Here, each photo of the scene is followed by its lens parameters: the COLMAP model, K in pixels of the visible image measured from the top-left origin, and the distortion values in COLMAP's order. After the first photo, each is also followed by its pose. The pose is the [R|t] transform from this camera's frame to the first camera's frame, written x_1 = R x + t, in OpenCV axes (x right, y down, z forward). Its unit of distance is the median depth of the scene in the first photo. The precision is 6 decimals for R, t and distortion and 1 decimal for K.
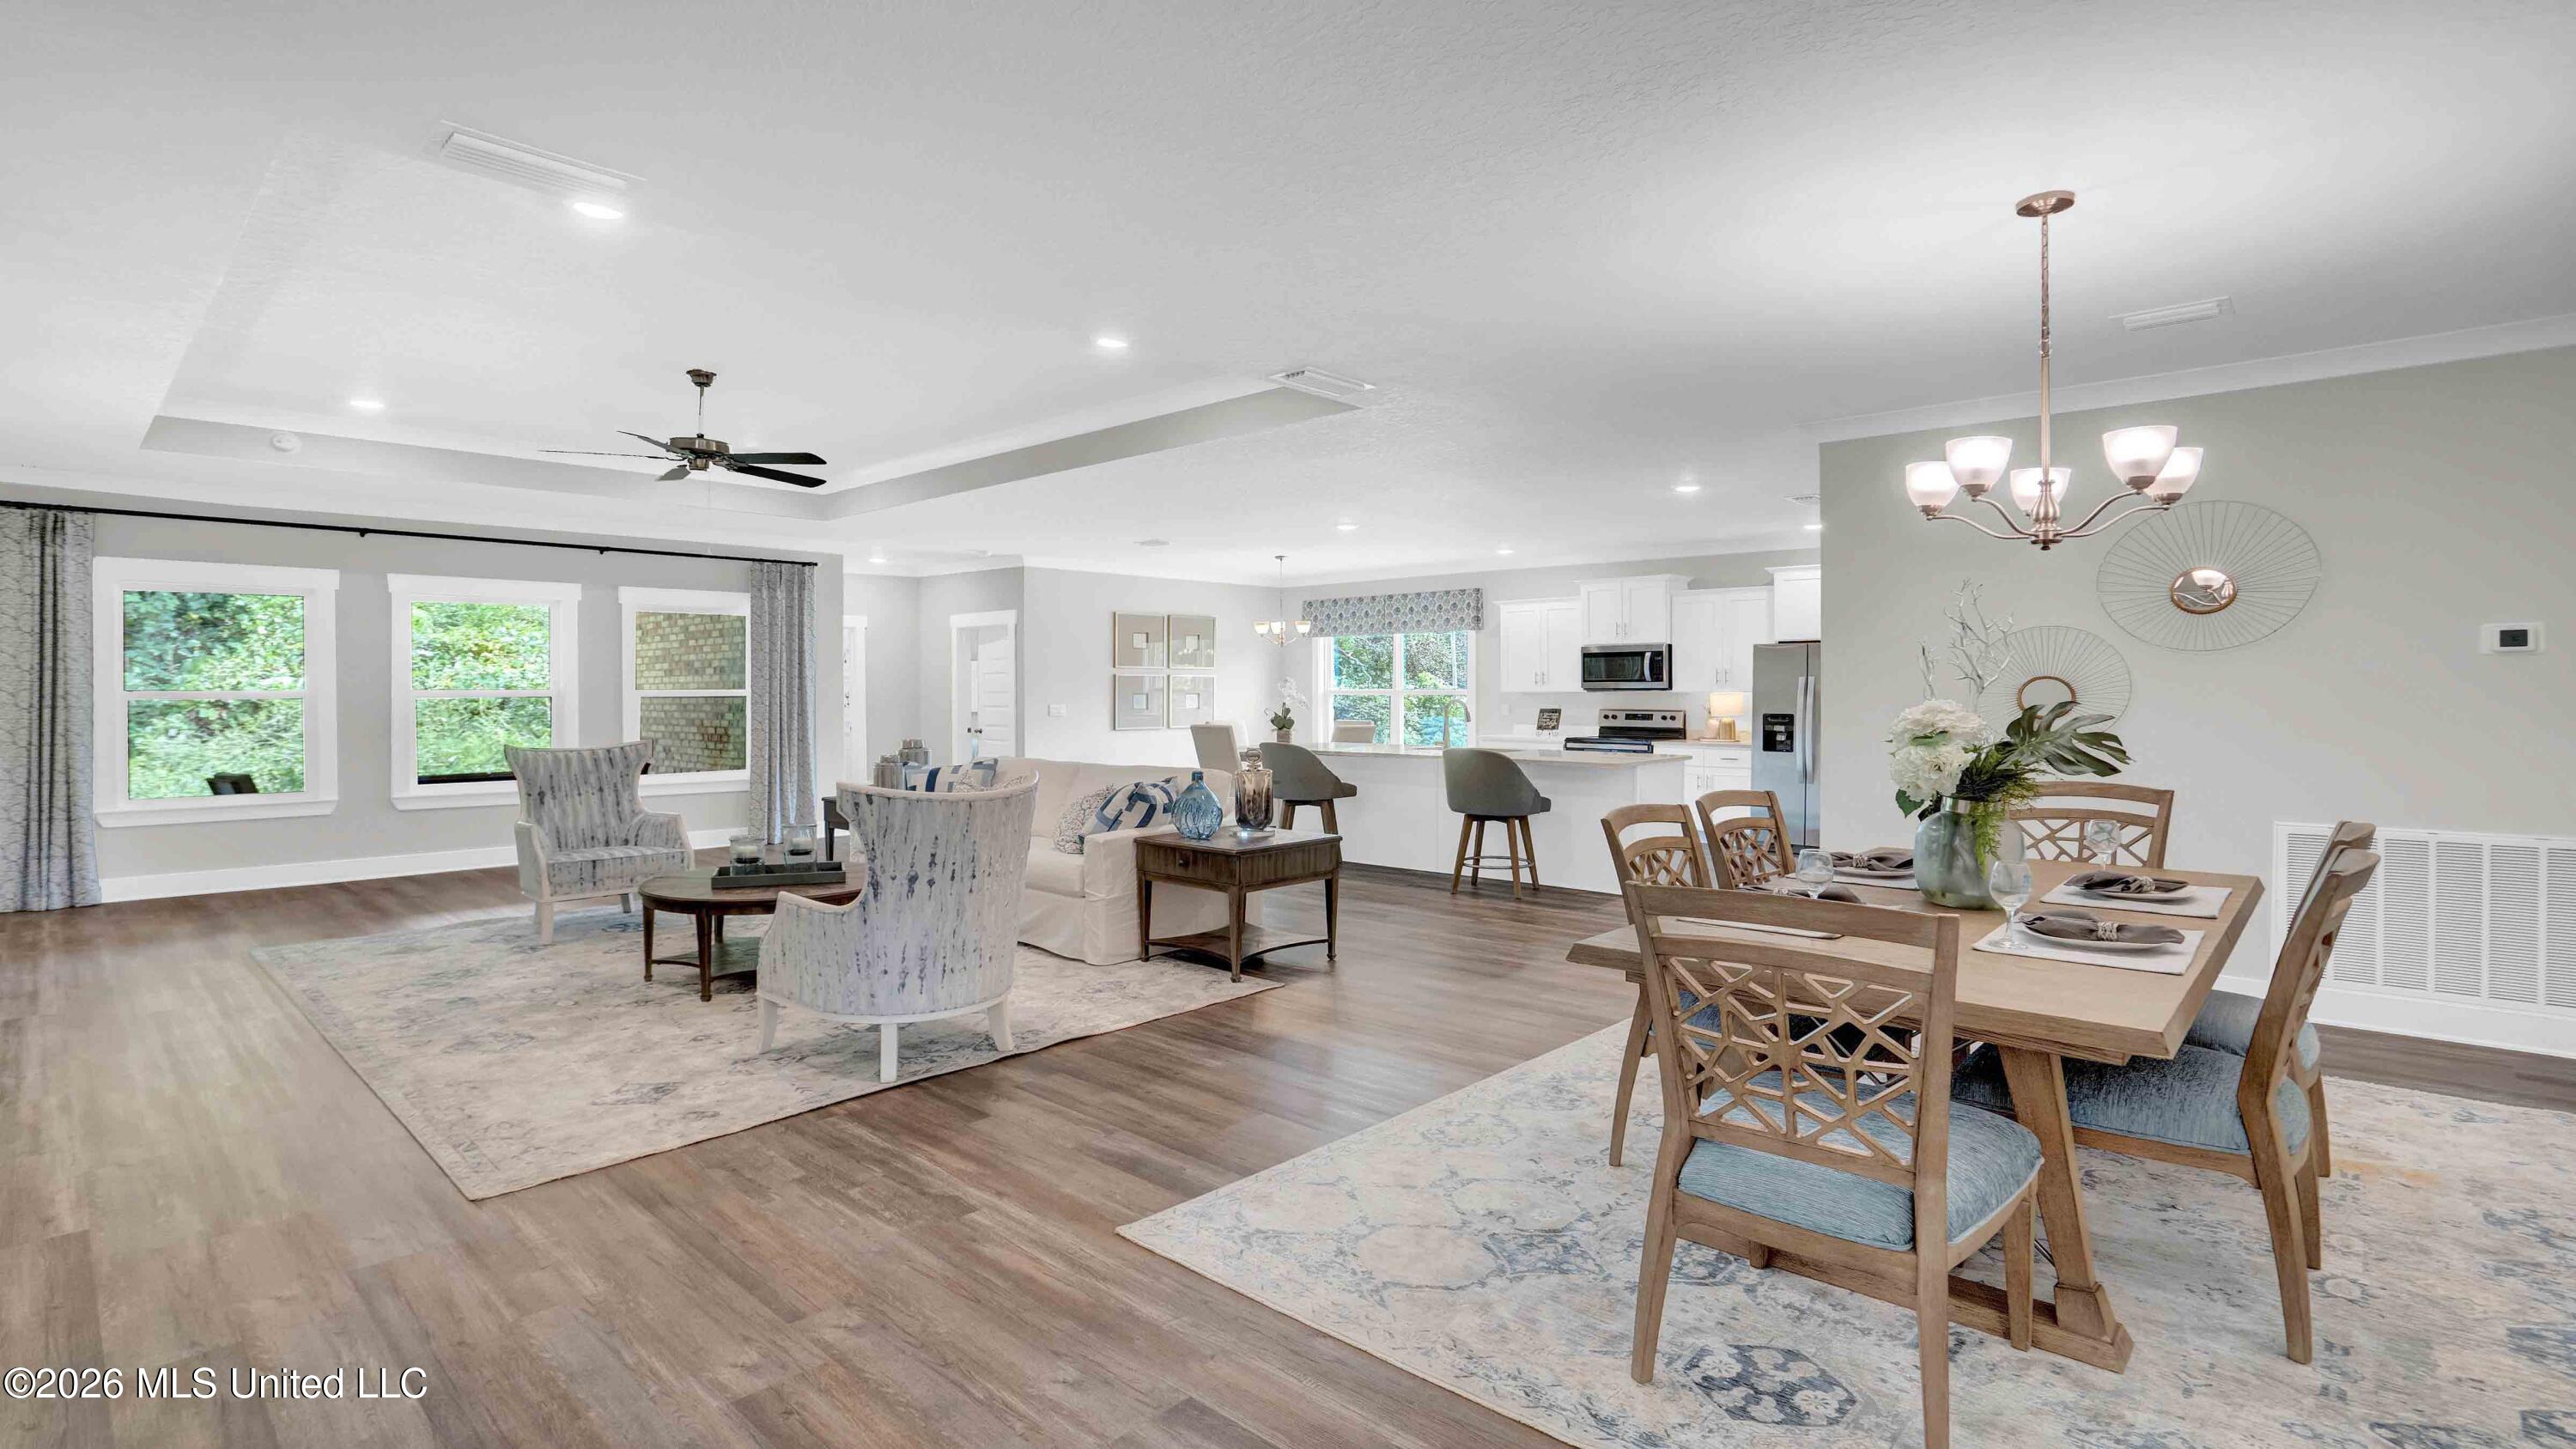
lens RADIAL K [[1252.0, 0, 1288.0], [0, 1252.0, 724.5], [0, 0, 1]] dist [-0.002646, -0.000099]
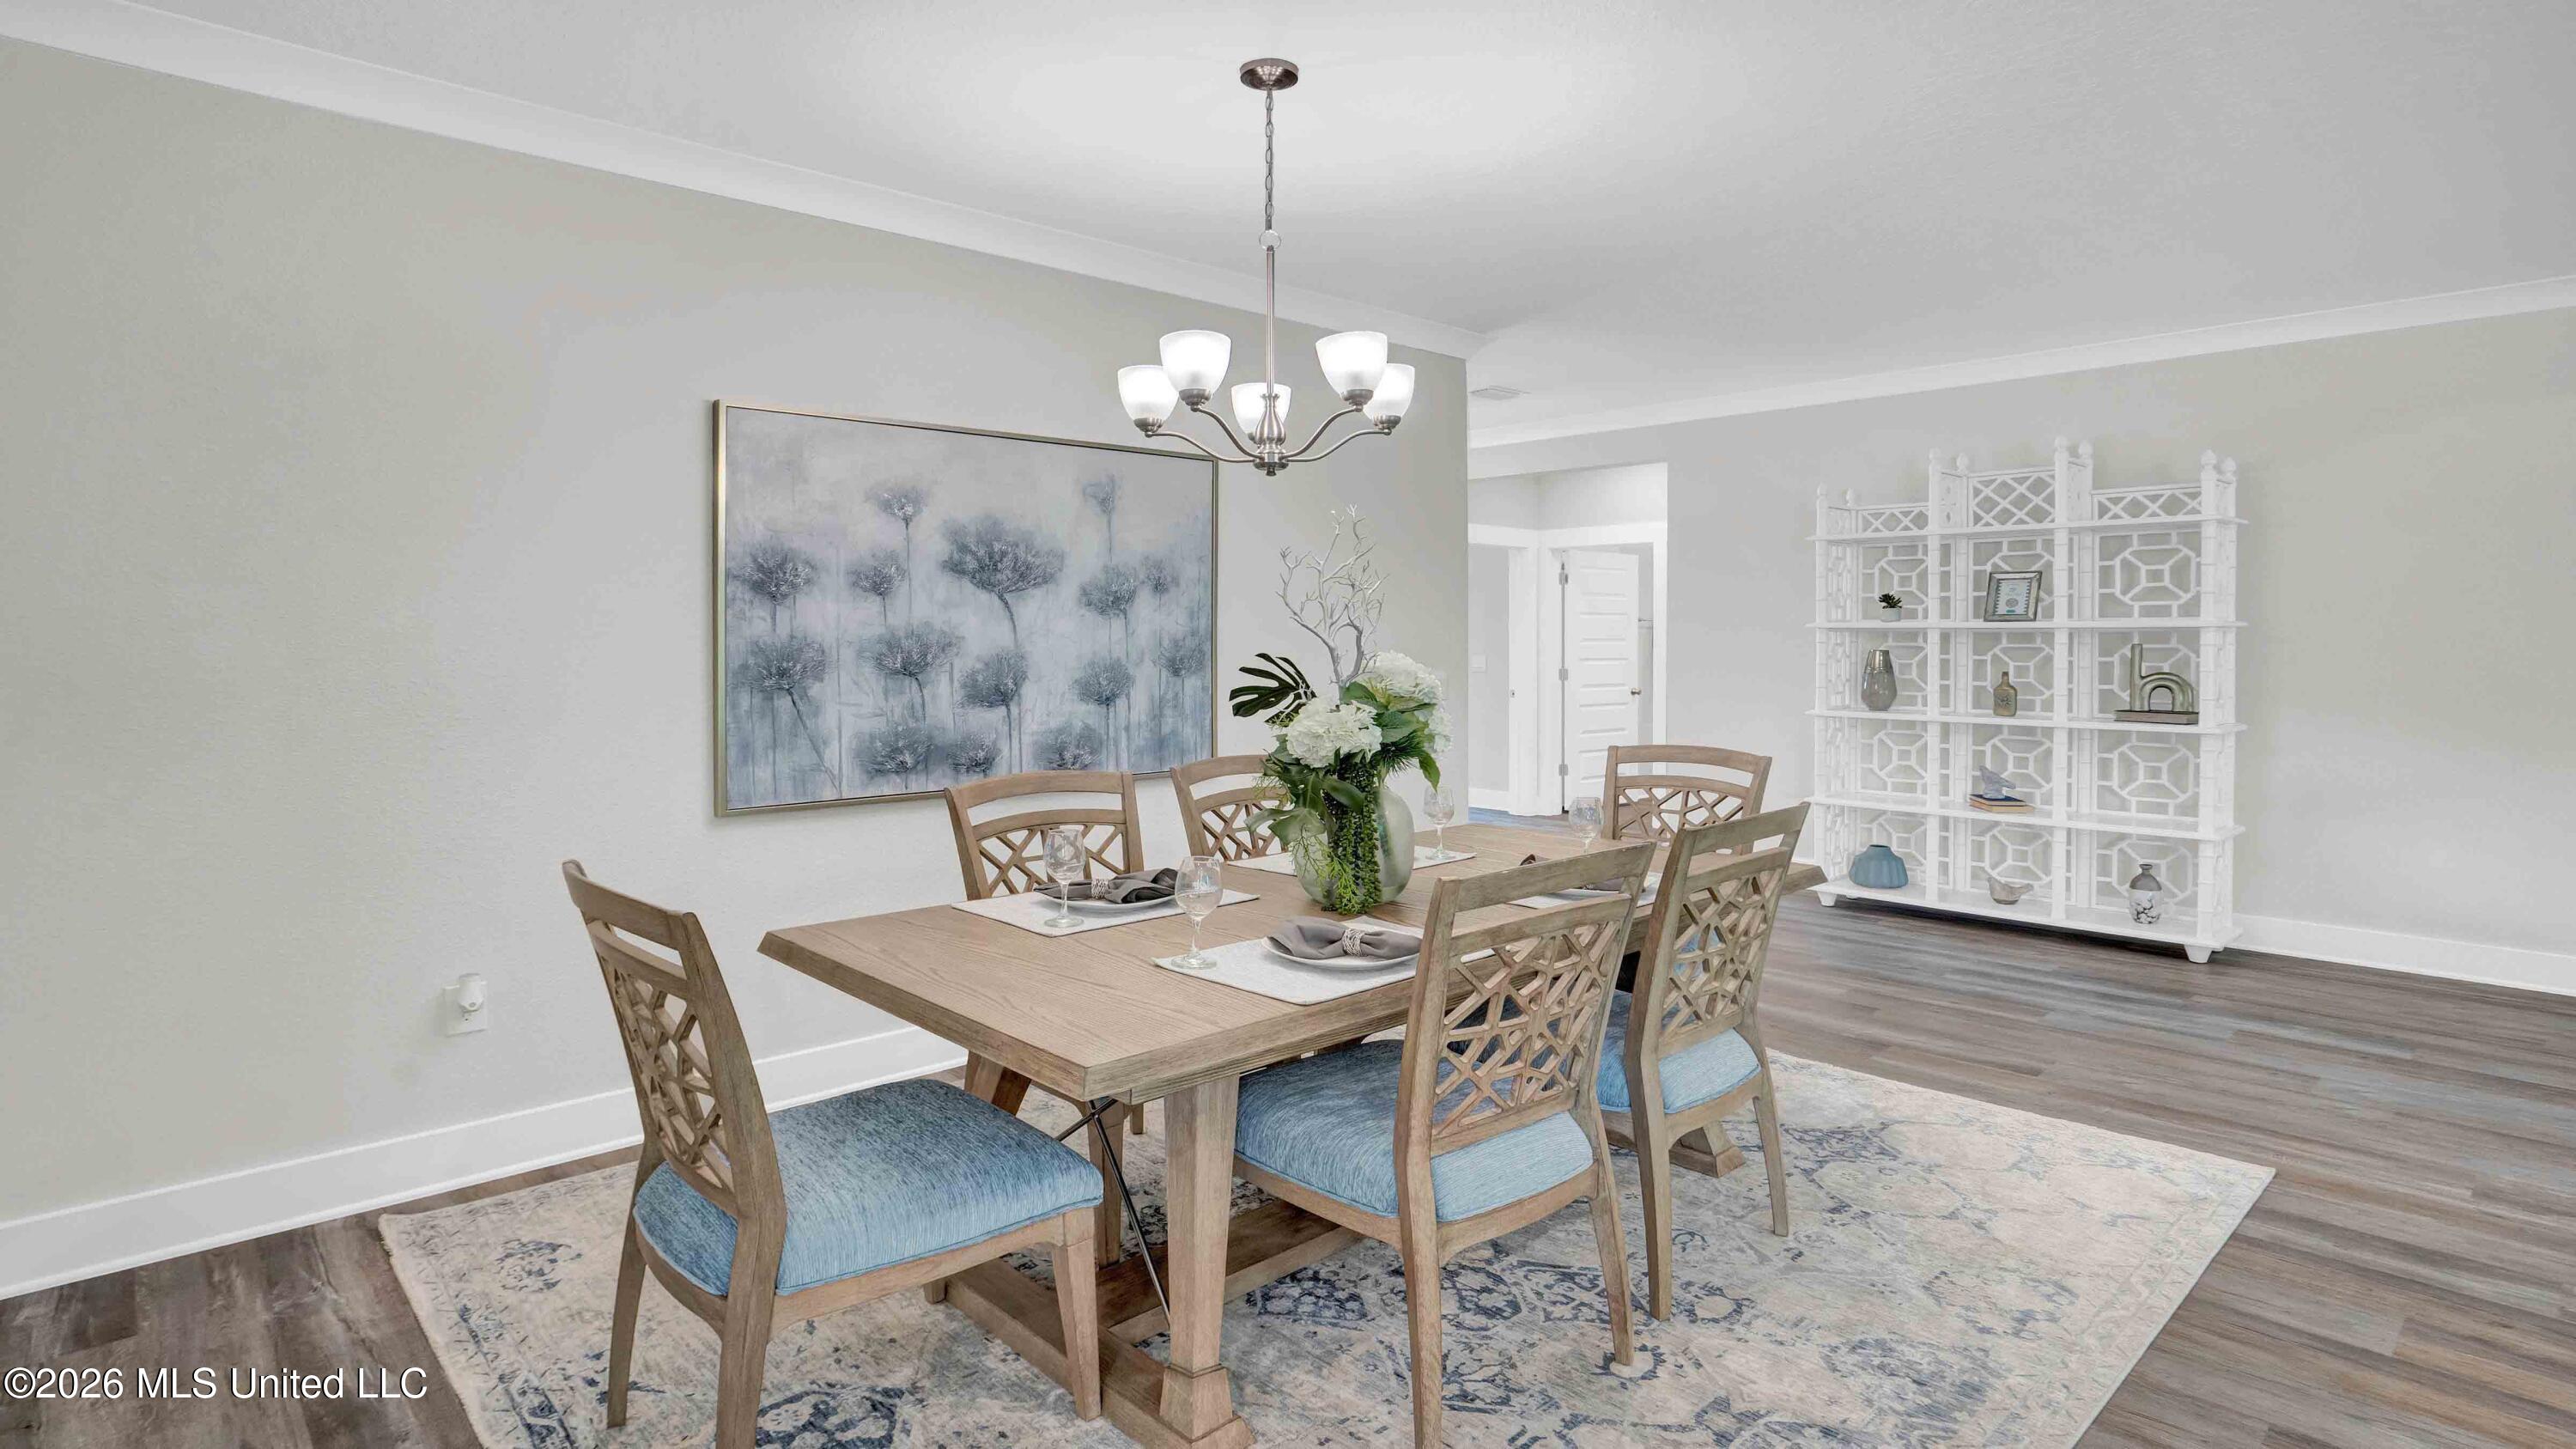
lens RADIAL K [[1244.0, 0, 1288.0], [0, 1244.0, 724.5], [0, 0, 1]] dist [0.000753, -0.000070]
pose [[-0.996012, -0.000289, 0.089219, 0.516825], [0.007495, 0.996189, 0.086895, -0.041990], [-0.088904, 0.087217, -0.992214, 1.873996]]
